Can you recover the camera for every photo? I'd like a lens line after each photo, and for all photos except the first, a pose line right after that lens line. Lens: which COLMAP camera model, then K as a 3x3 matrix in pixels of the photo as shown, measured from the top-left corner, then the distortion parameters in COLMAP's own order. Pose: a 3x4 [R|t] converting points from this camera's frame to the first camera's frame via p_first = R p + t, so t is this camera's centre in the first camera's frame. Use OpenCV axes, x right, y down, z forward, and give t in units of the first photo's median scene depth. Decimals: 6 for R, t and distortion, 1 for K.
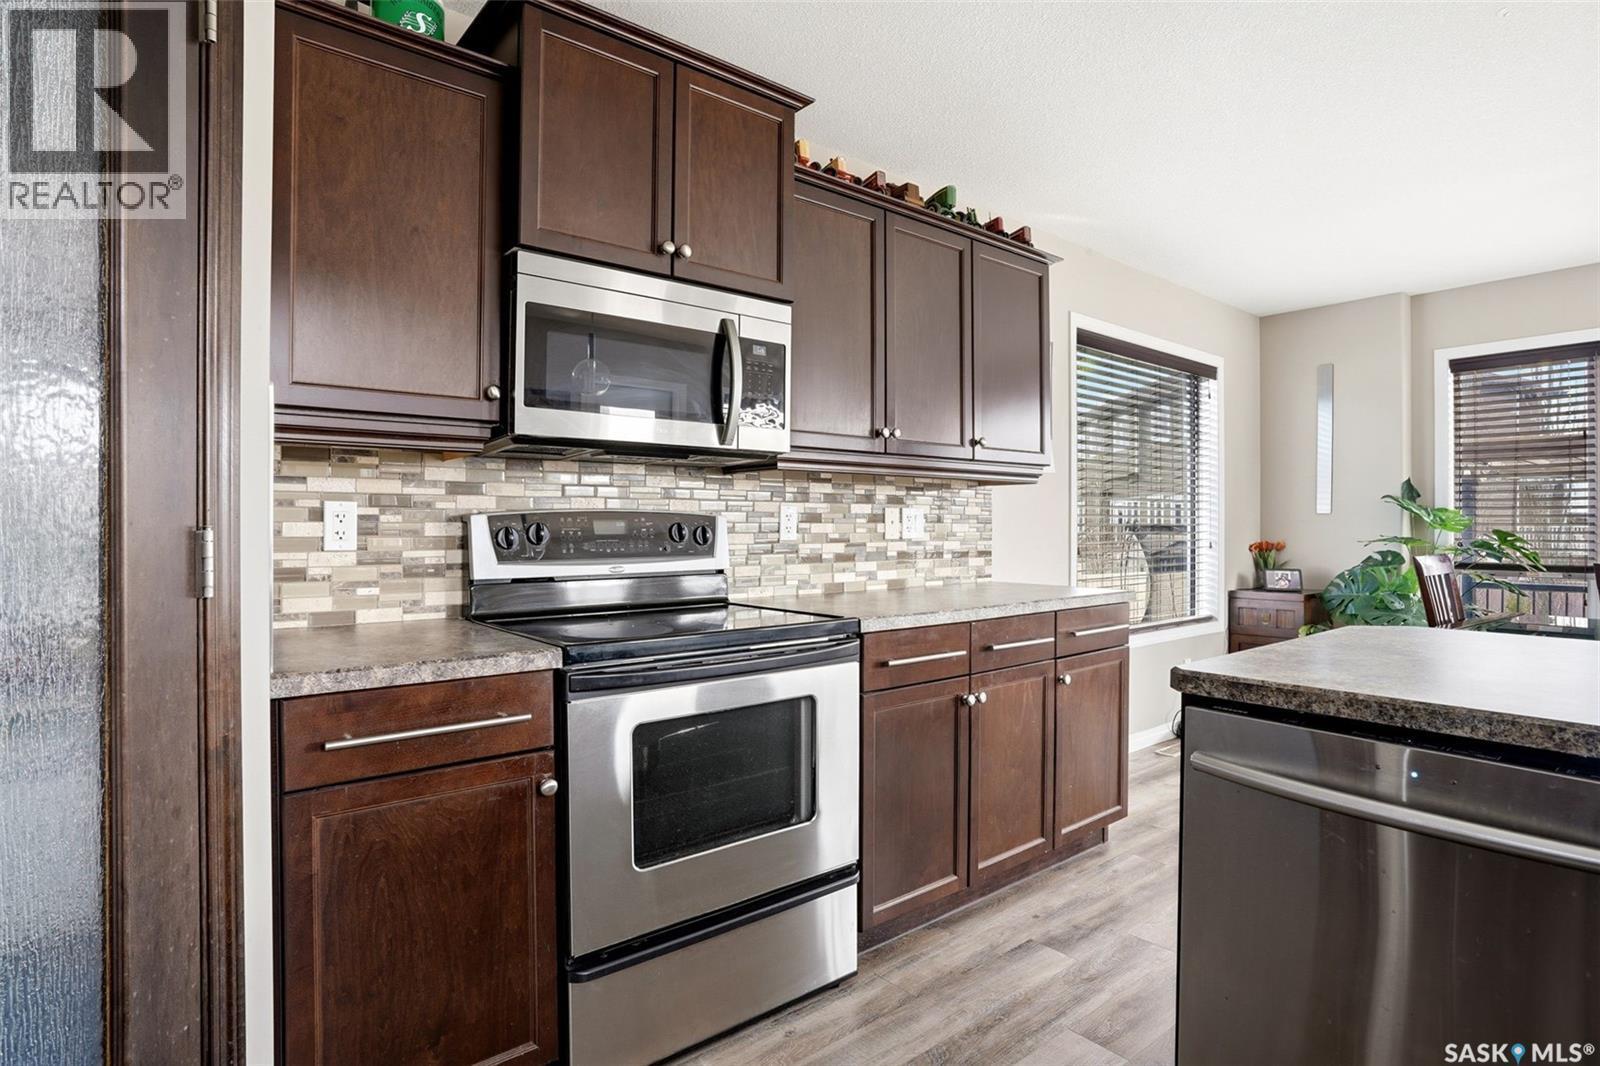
lens RADIAL K [[818.5, 0, 806.0], [0, 818.5, 542.7], [0, 0, 1]] dist [-0.033083, 0.001331]
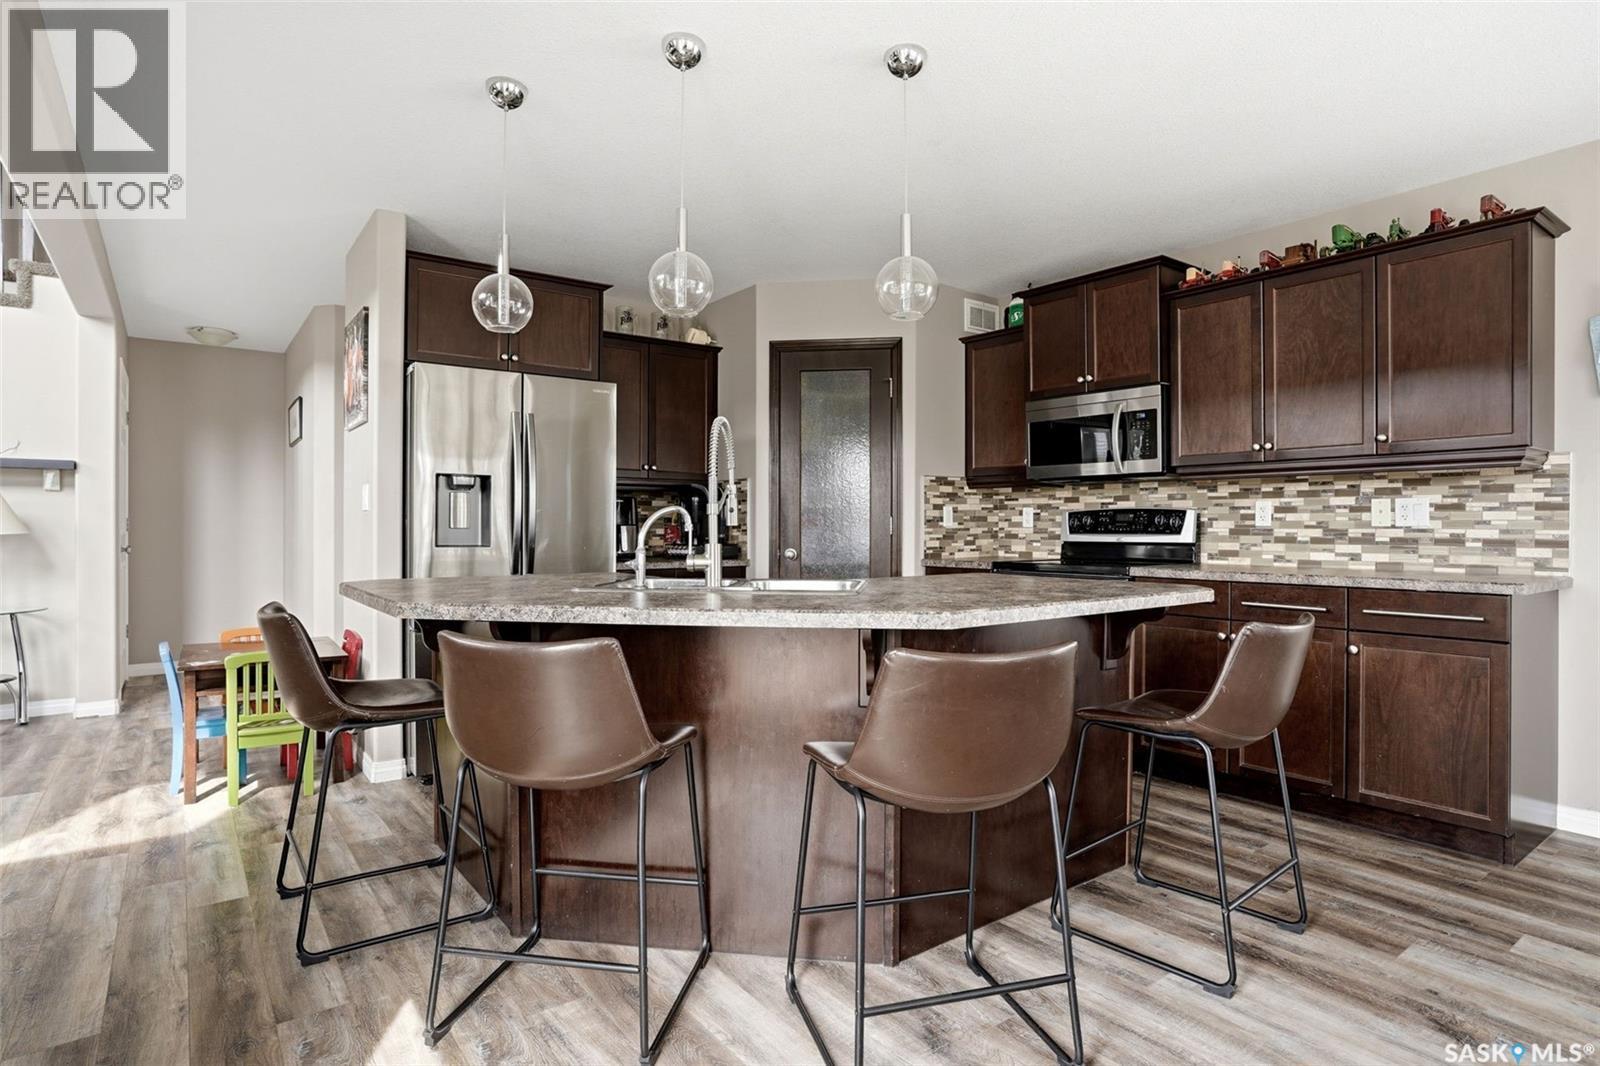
lens RADIAL K [[818.5, 0, 801.7], [0, 818.5, 525.9], [0, 0, 1]] dist [-0.033083, 0.001331]
pose [[-0.021497, 0.008398, -0.999734, 1.318167], [-0.012115, 0.999889, 0.008660, -0.005194], [0.999696, 0.012298, -0.021393, 0.238031]]
